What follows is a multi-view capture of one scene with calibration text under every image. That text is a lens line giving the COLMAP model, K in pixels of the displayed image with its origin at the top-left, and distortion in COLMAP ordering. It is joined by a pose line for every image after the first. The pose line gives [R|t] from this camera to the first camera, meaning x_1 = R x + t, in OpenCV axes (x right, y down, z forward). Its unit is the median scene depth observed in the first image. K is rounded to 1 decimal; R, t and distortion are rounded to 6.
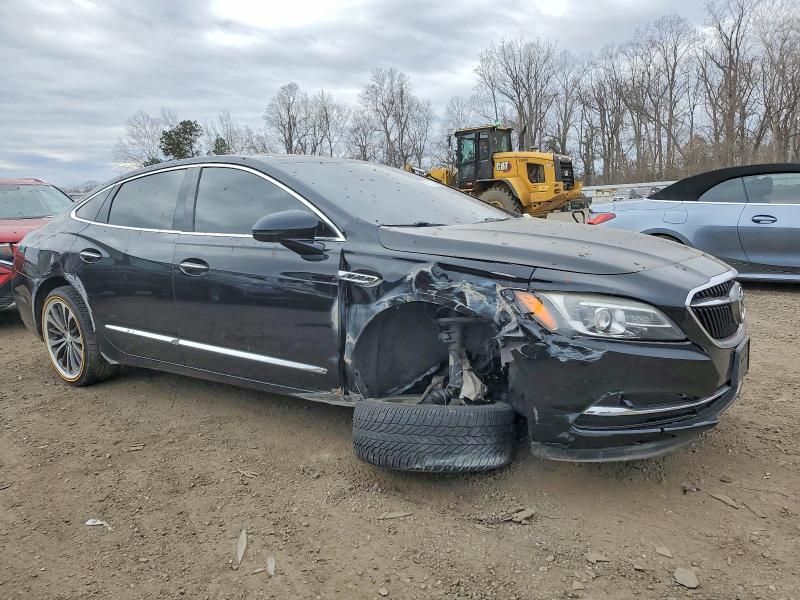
lens RADIAL K [[621.1, 0, 402.0], [0, 621.1, 300.5], [0, 0, 1]] dist [0.029464, -0.013992]
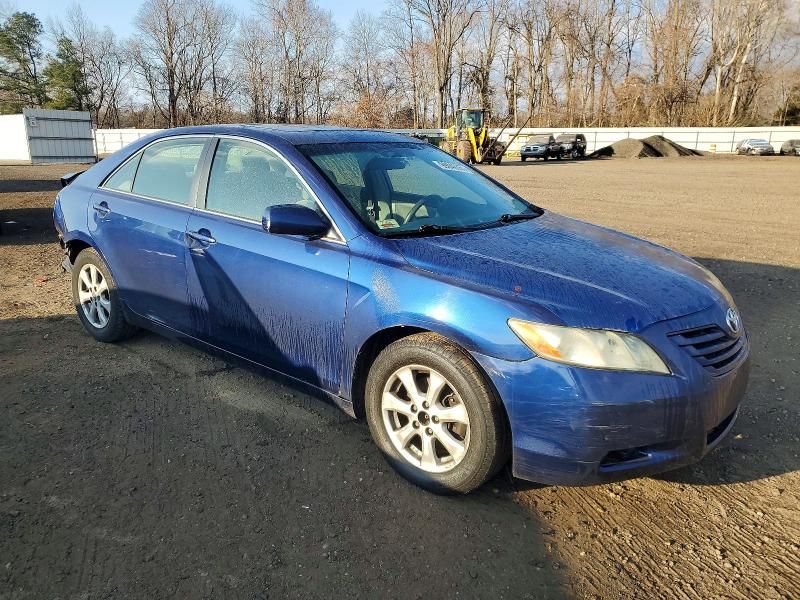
lens RADIAL K [[621.1, 0, 397.1], [0, 621.1, 297.8], [0, 0, 1]] dist [0.029464, -0.013992]
pose [[0.993680, 0.030562, 0.108013, 0.056052], [-0.041206, 0.994359, 0.097733, -0.027804], [-0.104417, -0.101566, 0.989334, 0.135699]]
